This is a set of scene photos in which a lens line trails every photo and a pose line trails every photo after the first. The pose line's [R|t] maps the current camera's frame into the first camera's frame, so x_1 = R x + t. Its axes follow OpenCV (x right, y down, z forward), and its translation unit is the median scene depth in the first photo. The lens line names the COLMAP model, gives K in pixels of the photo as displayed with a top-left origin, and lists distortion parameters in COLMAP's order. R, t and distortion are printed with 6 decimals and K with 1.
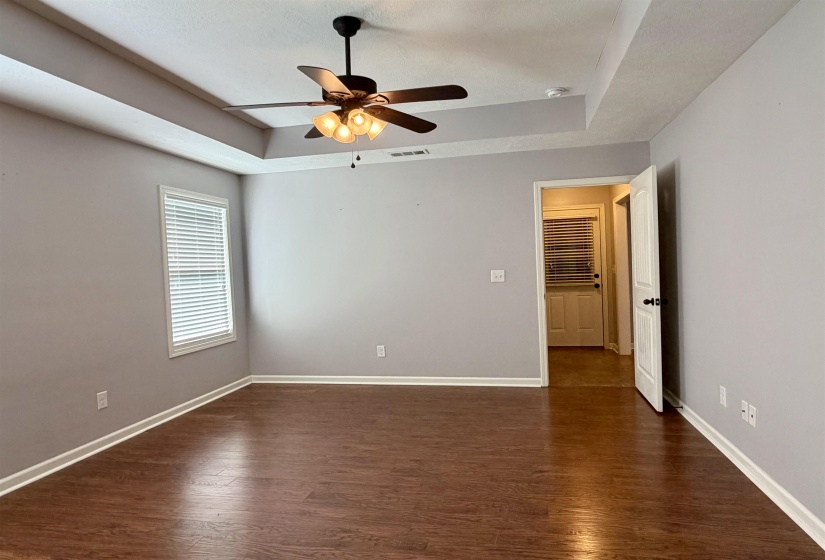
lens RADIAL K [[491.9, 0, 423.4], [0, 491.9, 281.8], [0, 0, 1]] dist [0.005357, 0.000850]
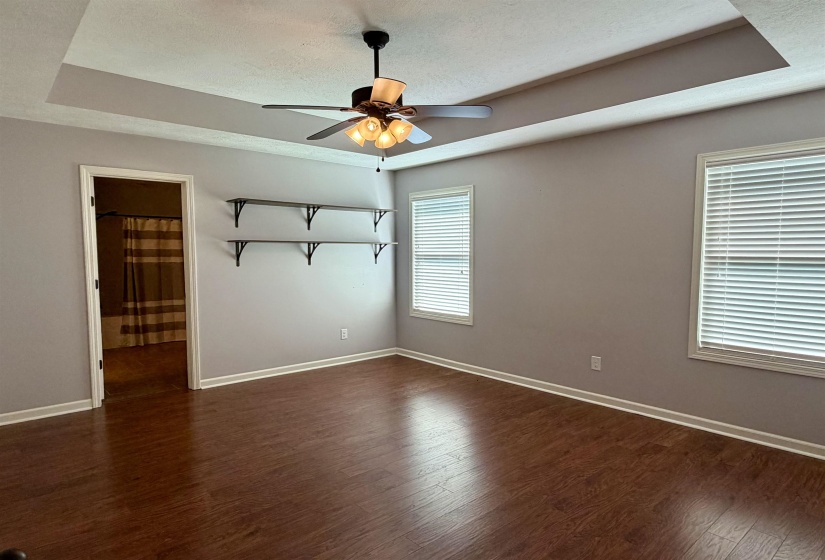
lens RADIAL K [[487.8, 0, 400.8], [0, 487.8, 293.6], [0, 0, 1]] dist [-0.001140, -0.000246]
pose [[-0.610321, 0.105472, -0.785101, 0.471413], [-0.003112, 0.990770, 0.135521, -0.073749], [0.792148, 0.085155, -0.604359, 1.150830]]
